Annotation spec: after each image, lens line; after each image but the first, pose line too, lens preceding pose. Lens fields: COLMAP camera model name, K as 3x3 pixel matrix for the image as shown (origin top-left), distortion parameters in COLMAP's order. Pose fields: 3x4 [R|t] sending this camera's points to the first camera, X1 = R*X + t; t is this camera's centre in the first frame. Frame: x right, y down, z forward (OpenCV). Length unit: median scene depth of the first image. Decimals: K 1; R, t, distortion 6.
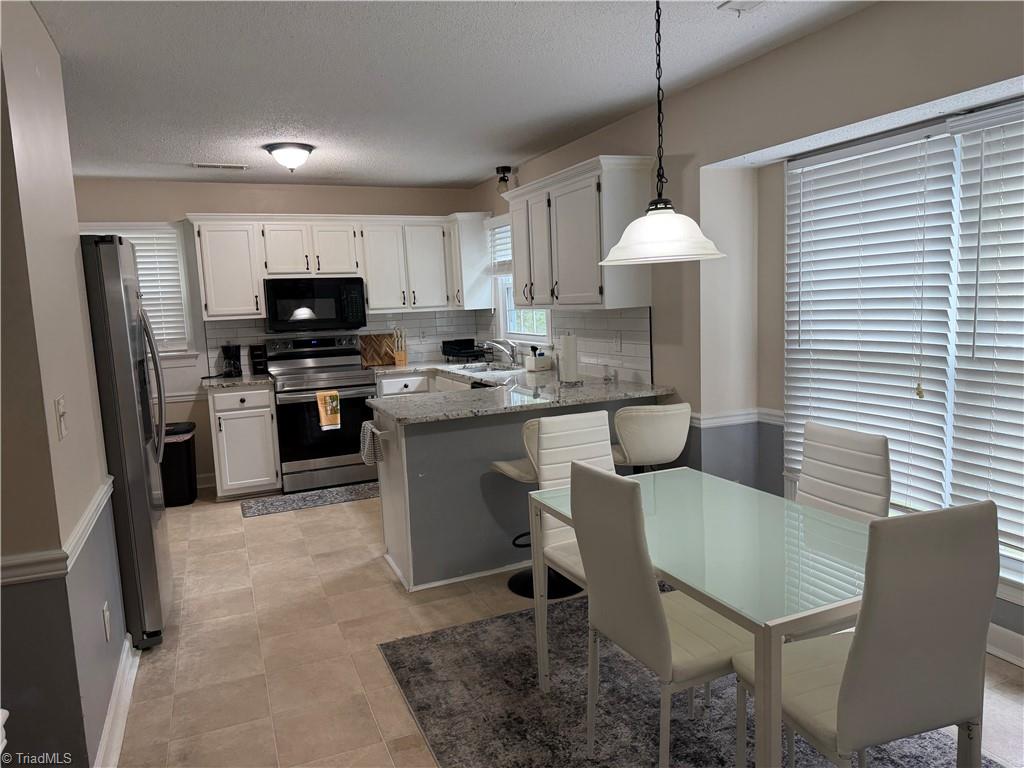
lens RADIAL K [[725.8, 0, 518.4], [0, 725.8, 388.1], [0, 0, 1]] dist [0.116404, -0.131654]
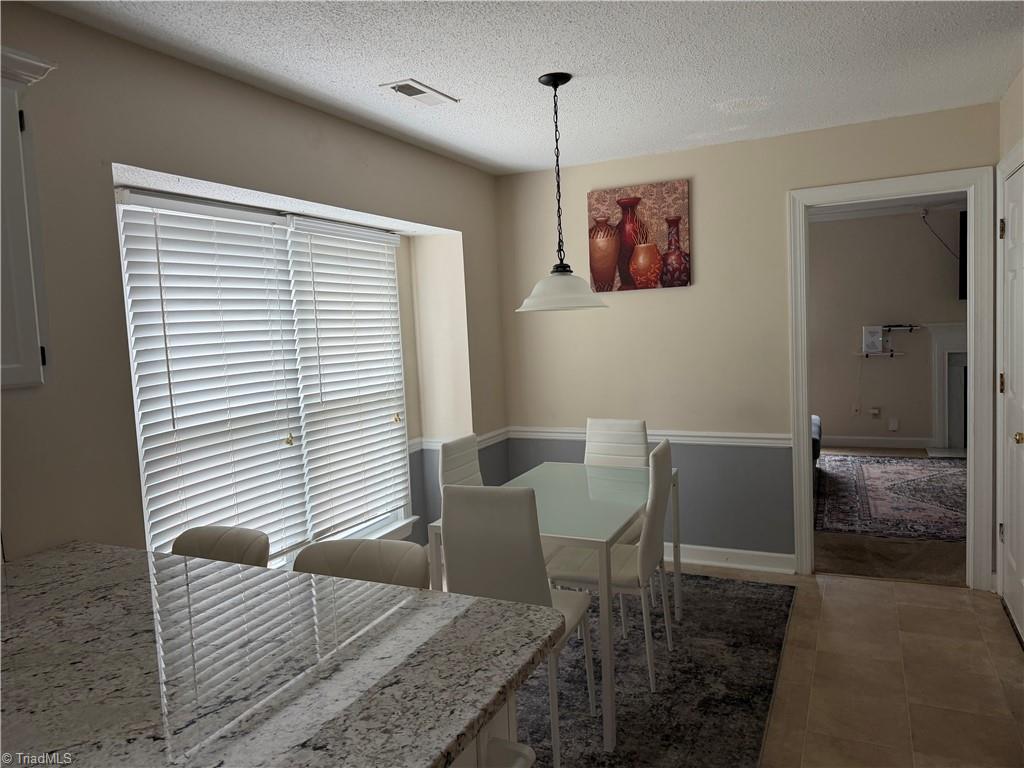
lens RADIAL K [[725.8, 0, 518.4], [0, 725.8, 388.1], [0, 0, 1]] dist [0.116404, -0.131654]
pose [[-0.664213, 0.006640, 0.747514, -0.646304], [0.164781, 0.976665, 0.137743, -0.206385], [-0.729156, 0.214667, -0.649807, 1.736443]]
